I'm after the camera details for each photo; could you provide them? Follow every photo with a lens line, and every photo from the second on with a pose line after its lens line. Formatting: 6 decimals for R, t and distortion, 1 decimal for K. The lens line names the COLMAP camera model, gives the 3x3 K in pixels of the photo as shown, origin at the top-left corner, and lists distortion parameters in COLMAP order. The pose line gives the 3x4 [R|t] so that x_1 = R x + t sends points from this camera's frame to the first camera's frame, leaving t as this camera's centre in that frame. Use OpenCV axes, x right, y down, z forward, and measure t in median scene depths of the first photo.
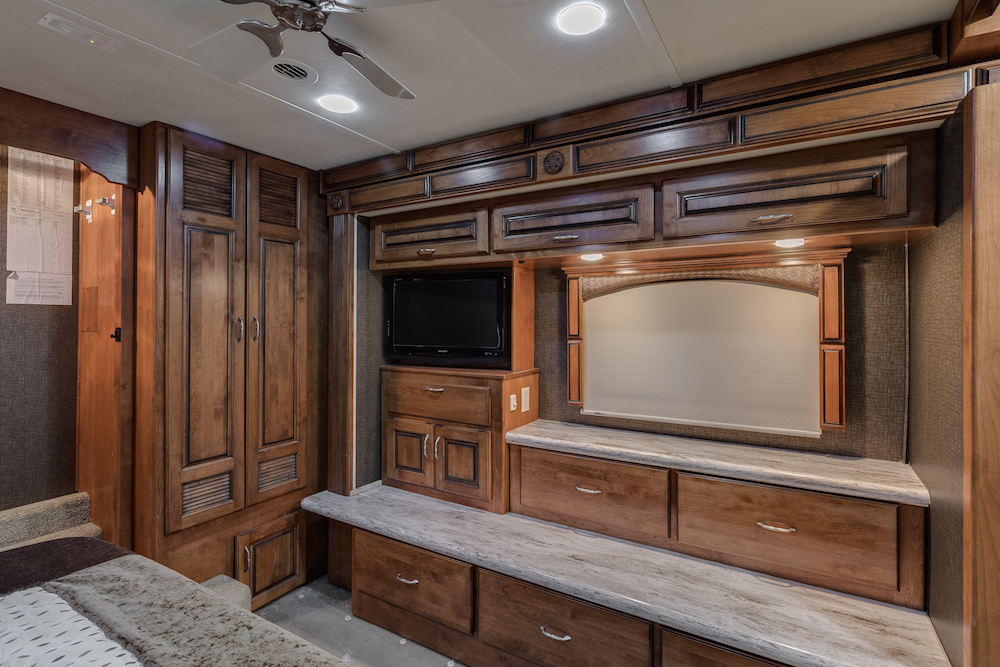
lens RADIAL K [[509.2, 0, 497.7], [0, 509.2, 296.8], [0, 0, 1]] dist [0.000883, -0.000627]
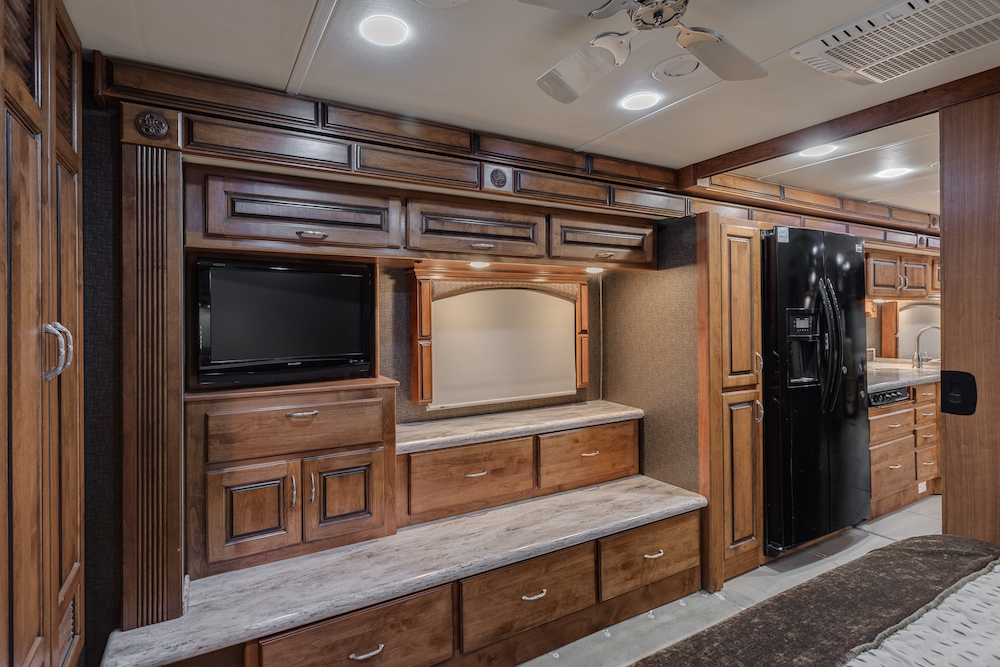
lens RADIAL K [[482.6, 0, 488.5], [0, 482.6, 298.1], [0, 0, 1]] dist [-0.002424, 0.000539]
pose [[0.479127, 0.033498, 0.877106, -0.724283], [-0.026346, 0.999370, -0.023776, 0.019891], [-0.877350, -0.011716, 0.479708, 0.463555]]
